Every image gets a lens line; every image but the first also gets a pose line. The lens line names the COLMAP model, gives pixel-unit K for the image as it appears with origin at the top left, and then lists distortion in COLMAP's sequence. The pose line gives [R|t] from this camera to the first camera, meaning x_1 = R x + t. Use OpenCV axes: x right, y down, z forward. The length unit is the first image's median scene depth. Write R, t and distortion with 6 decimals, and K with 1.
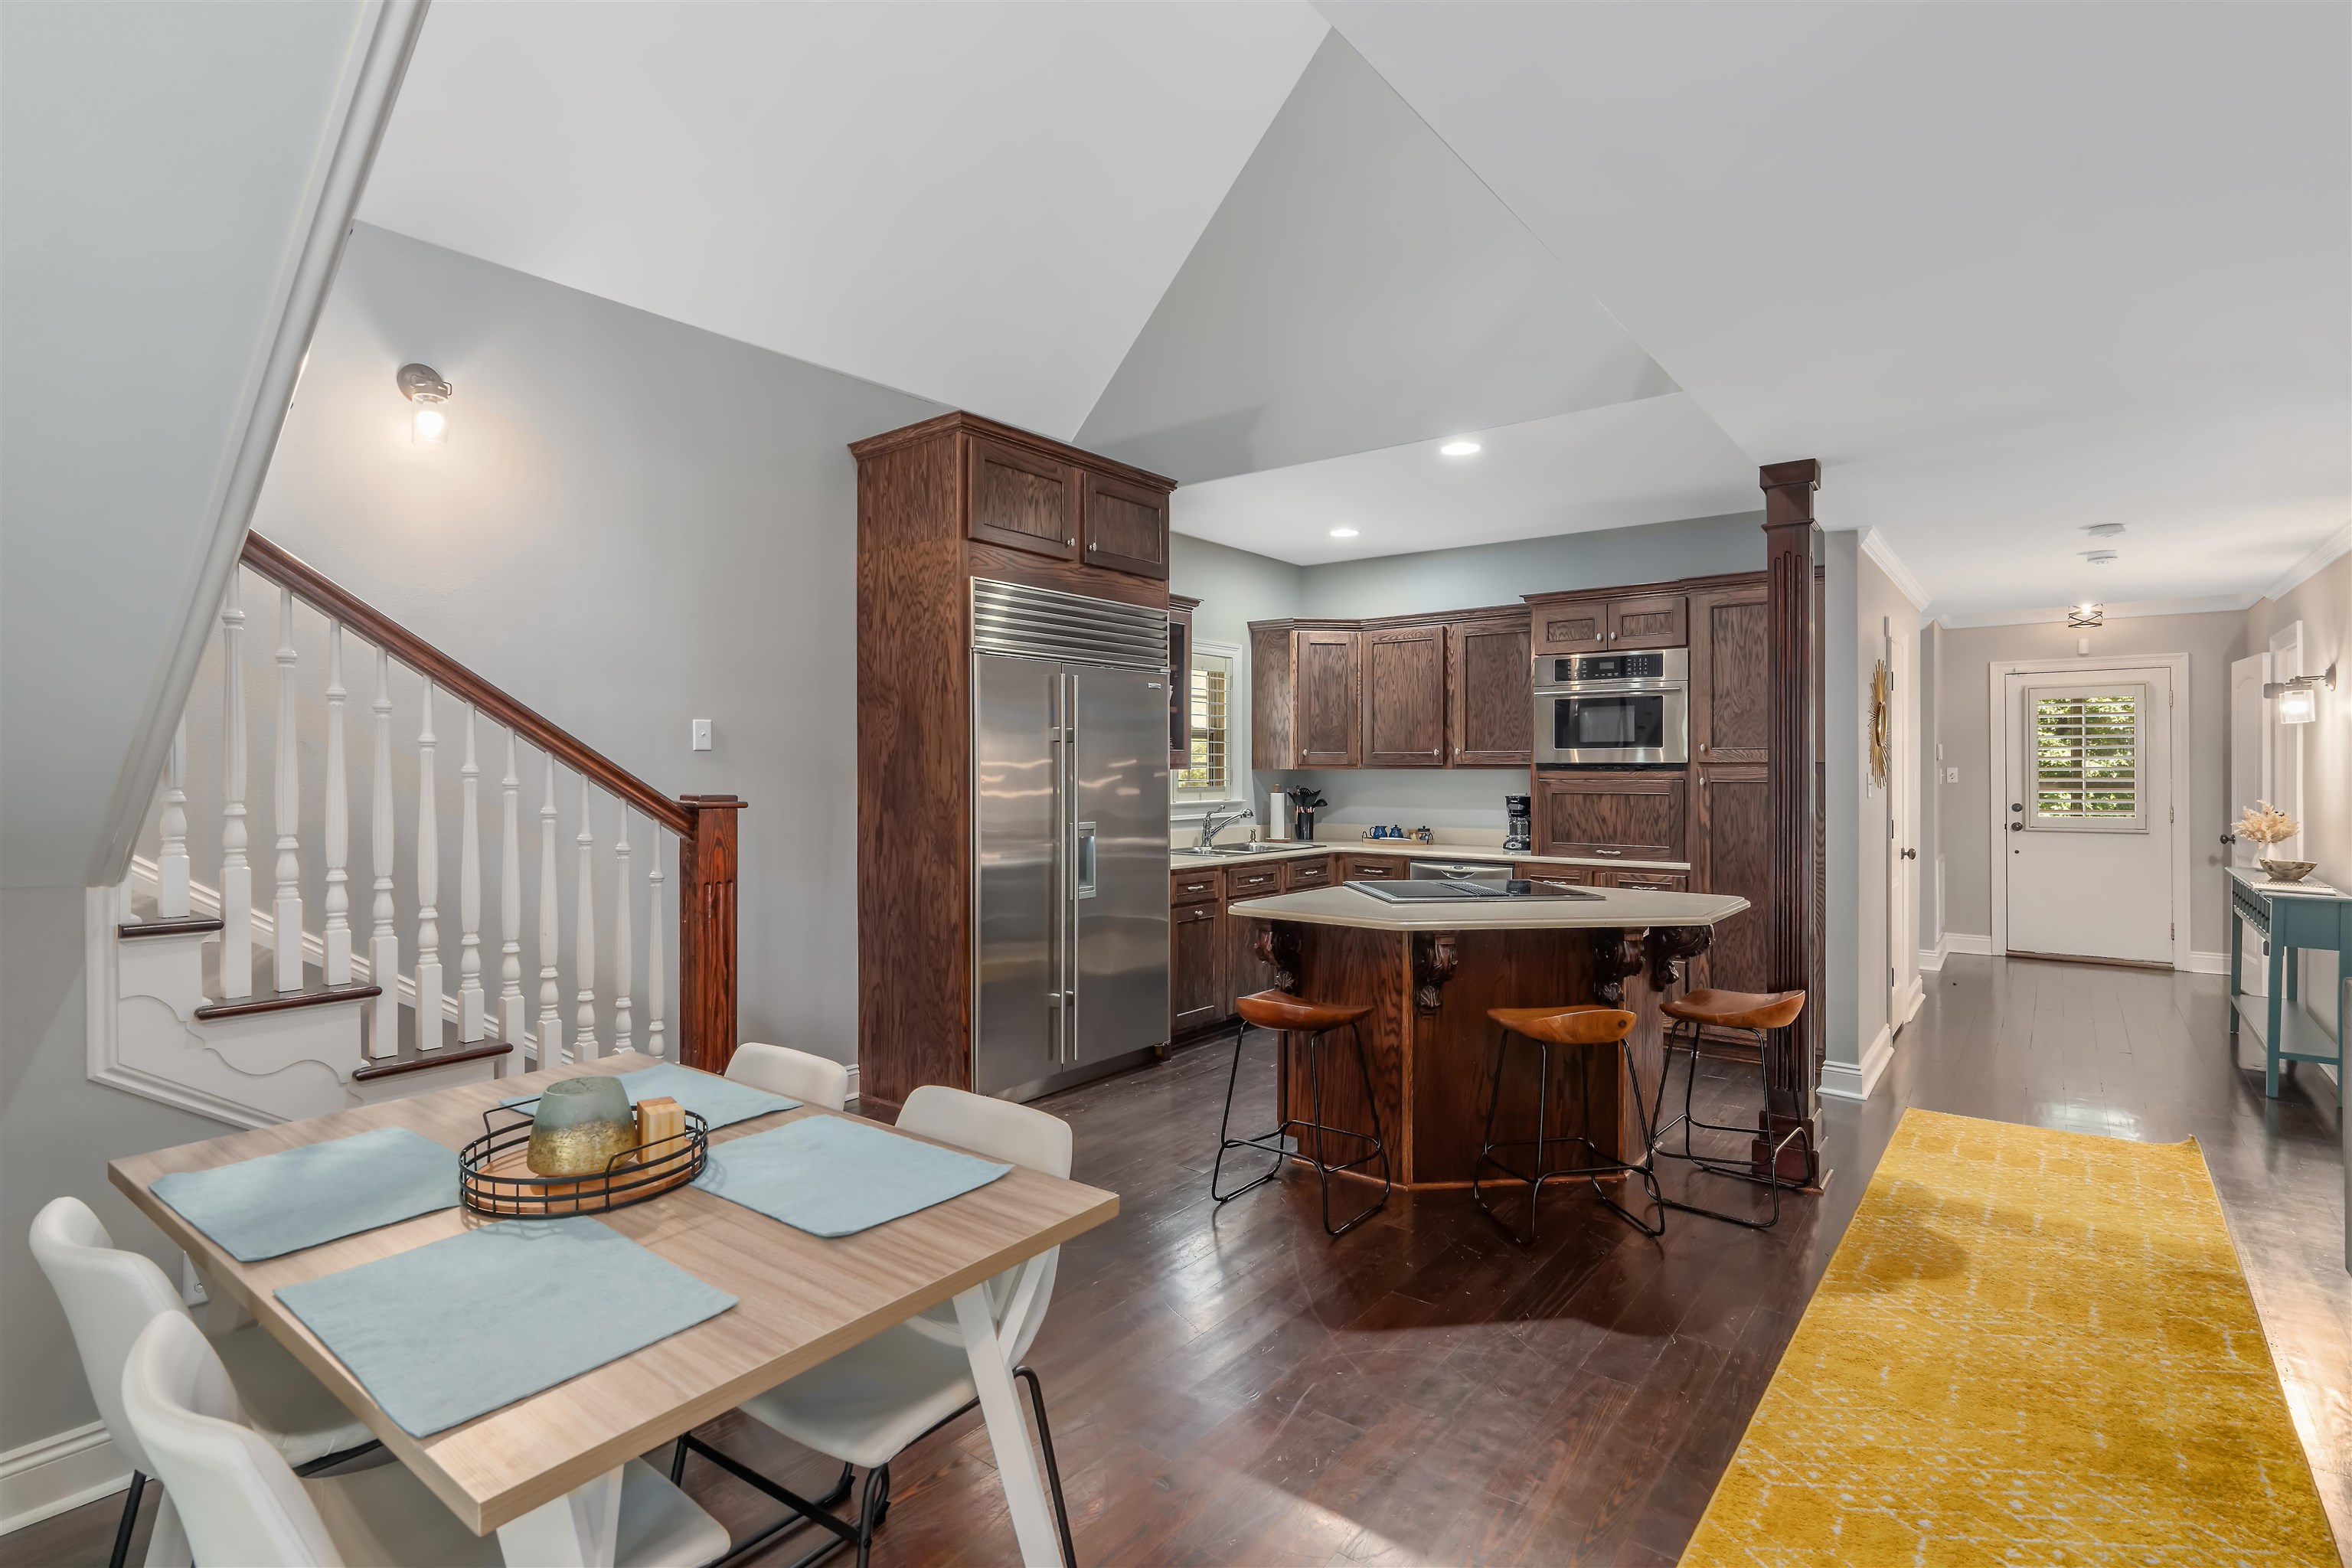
lens RADIAL K [[1117.7, 0, 1181.1], [0, 1117.7, 771.9], [0, 0, 1]] dist [-0.013174, 0.000337]
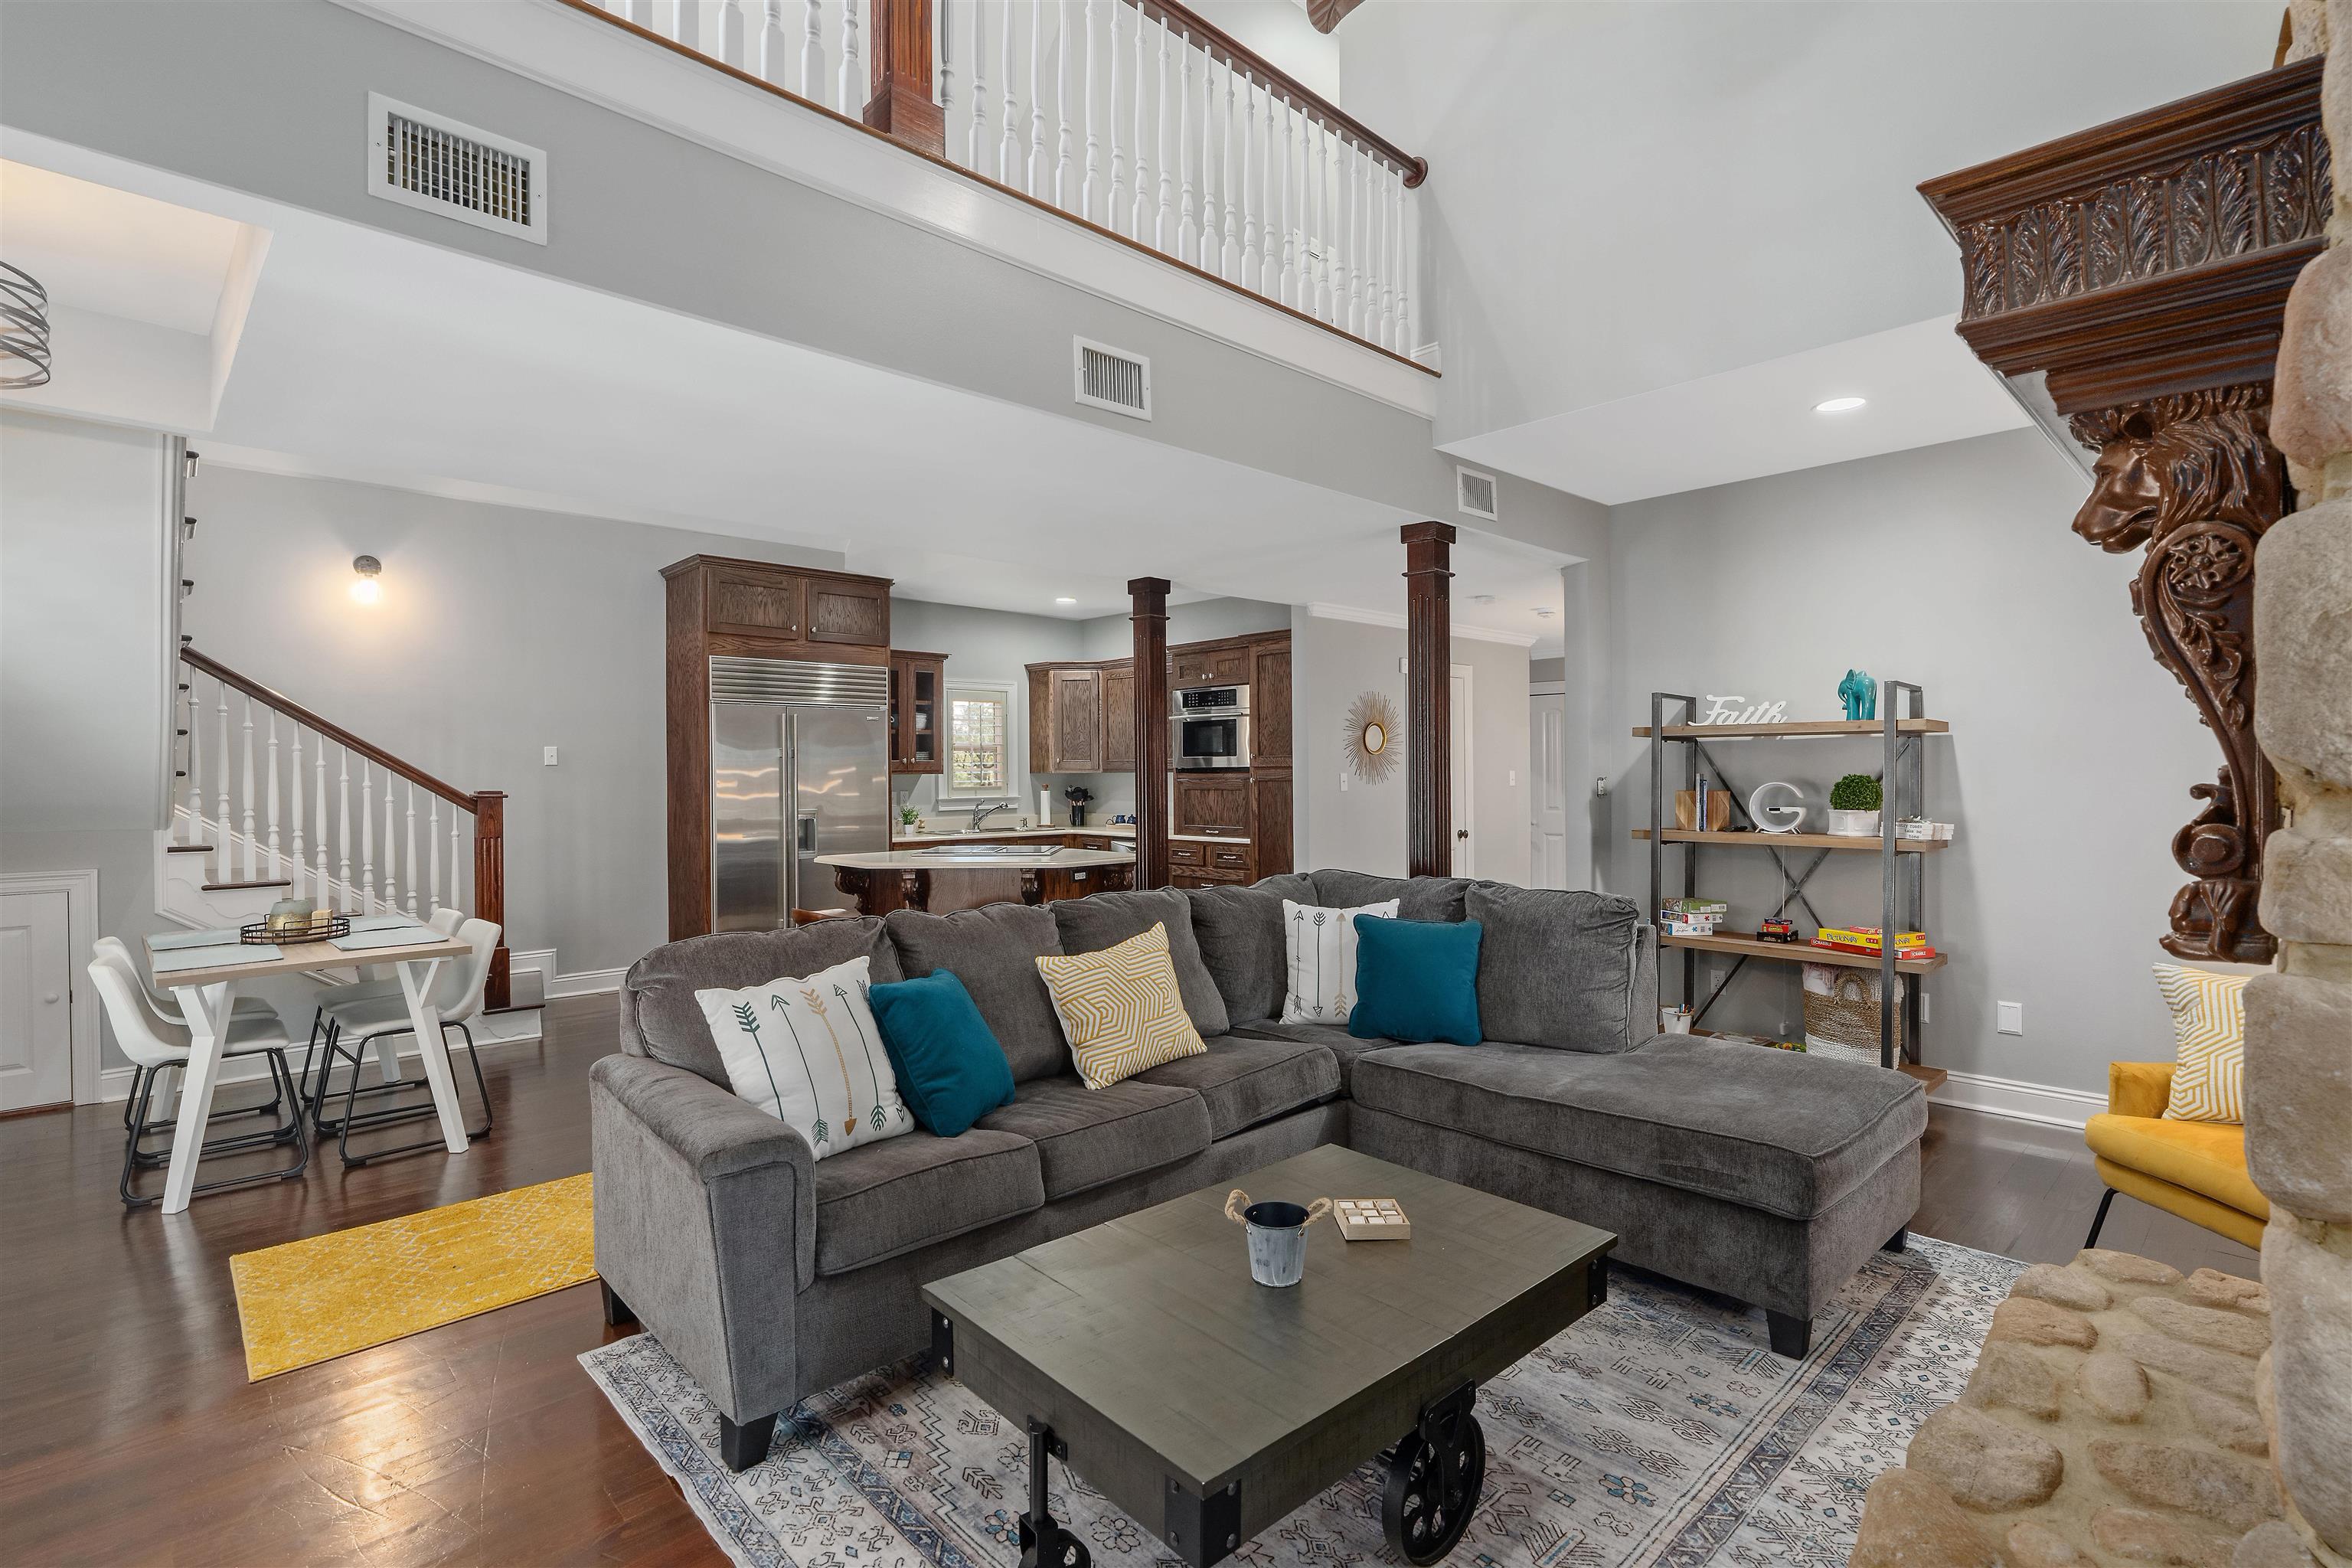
lens RADIAL K [[1081.3, 0, 1178.3], [0, 1081.3, 775.4], [0, 0, 1]] dist [-0.012086, -0.000215]
pose [[0.990651, -0.006217, -0.136282, 0.514620], [0.006461, 0.999978, 0.001352, -0.000271], [0.136271, -0.002220, 0.990669, -0.332732]]
